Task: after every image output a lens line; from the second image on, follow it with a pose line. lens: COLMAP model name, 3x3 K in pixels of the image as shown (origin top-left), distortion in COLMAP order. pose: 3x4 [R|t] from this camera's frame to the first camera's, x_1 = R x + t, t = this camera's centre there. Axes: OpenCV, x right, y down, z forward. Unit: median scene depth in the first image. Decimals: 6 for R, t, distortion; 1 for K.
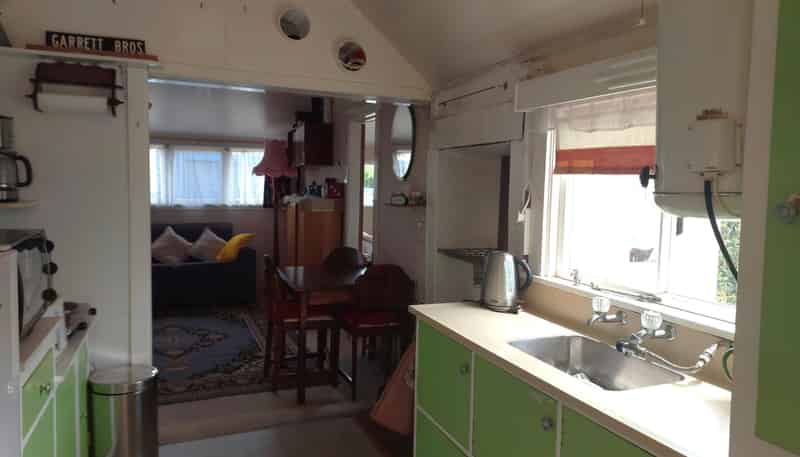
lens RADIAL K [[551.9, 0, 403.0], [0, 551.9, 217.5], [0, 0, 1]] dist [0.042279, -0.001888]
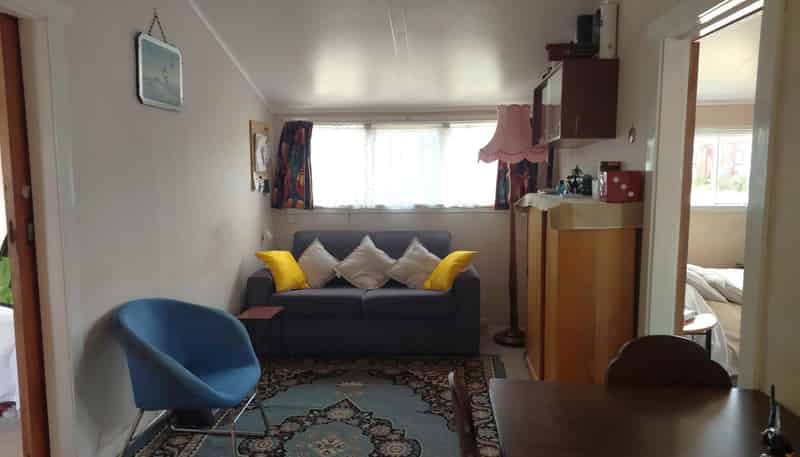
lens RADIAL K [[547.7, 0, 390.5], [0, 547.7, 230.7], [0, 0, 1]] dist [0.046536, -0.003350]
pose [[0.890785, 0.025989, -0.453681, -0.068702], [-0.003588, 0.998734, 0.050167, -0.027420], [0.454410, -0.043060, 0.889751, 0.380415]]
